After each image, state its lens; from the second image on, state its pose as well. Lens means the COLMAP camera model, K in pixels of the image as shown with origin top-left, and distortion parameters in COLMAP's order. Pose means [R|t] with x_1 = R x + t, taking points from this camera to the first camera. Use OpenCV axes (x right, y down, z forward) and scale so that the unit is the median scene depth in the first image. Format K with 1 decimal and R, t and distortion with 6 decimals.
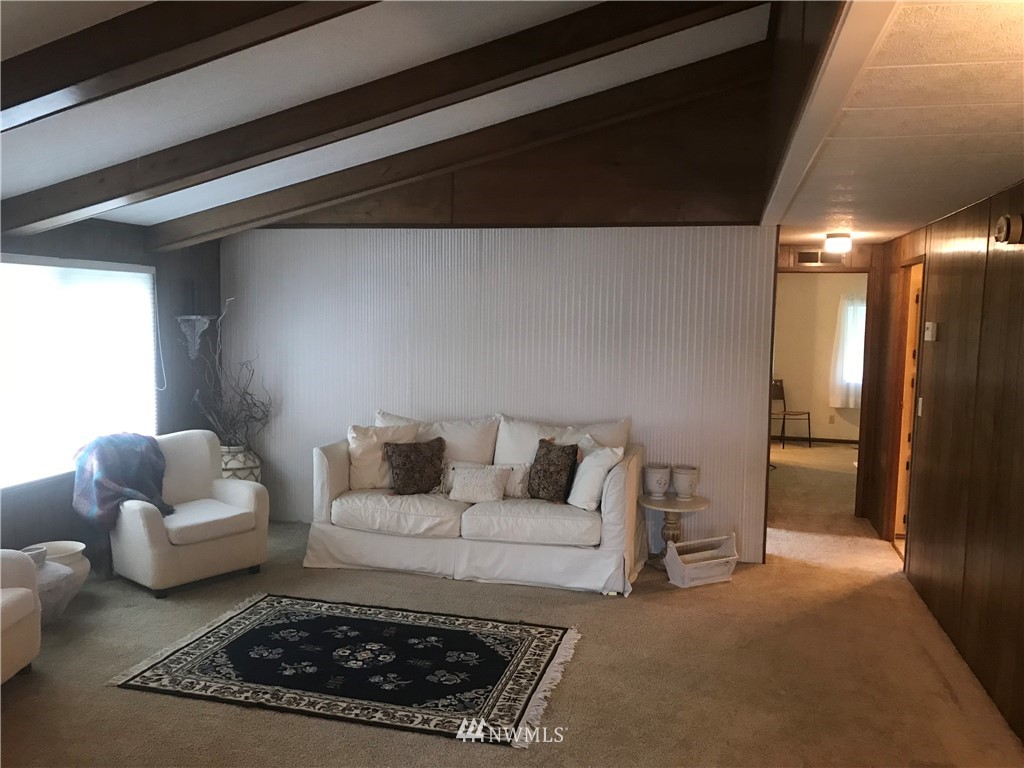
lens RADIAL K [[836.4, 0, 511.0], [0, 836.4, 386.3], [0, 0, 1]] dist [0.009457, 0.003427]
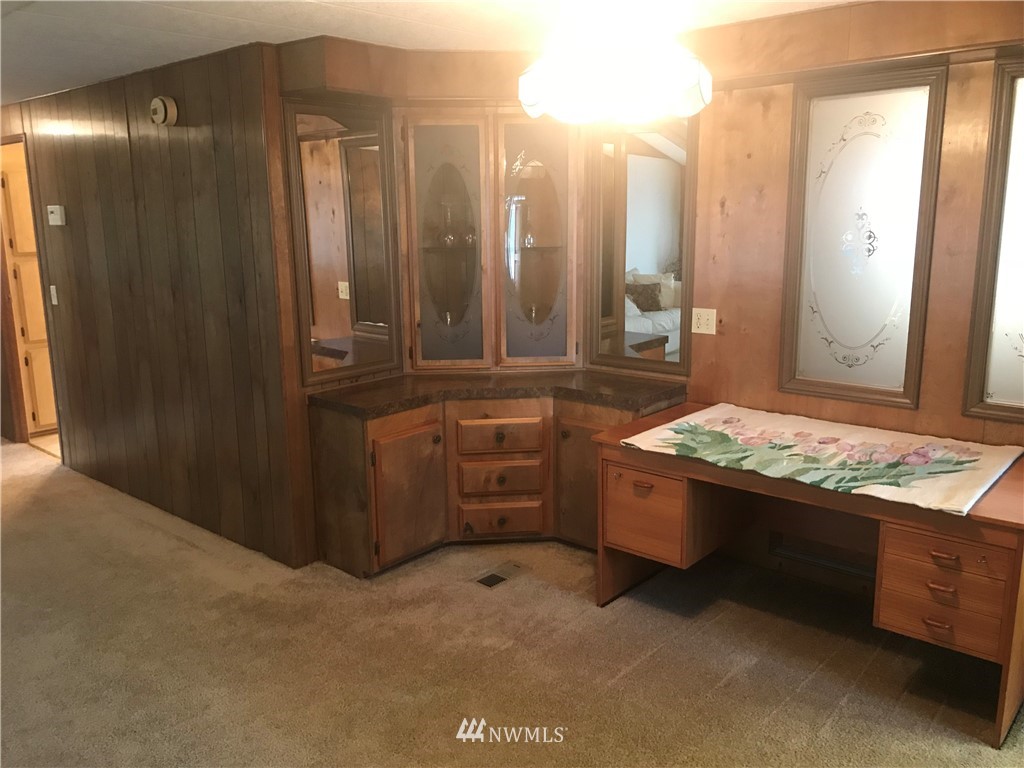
lens RADIAL K [[836.4, 0, 512.0], [0, 836.4, 382.7], [0, 0, 1]] dist [0.009457, 0.003427]
pose [[0.443344, -0.199079, 0.873964, -0.146549], [0.096434, 0.979958, 0.174305, 0.005747], [-0.891149, 0.007003, 0.453656, 0.085147]]
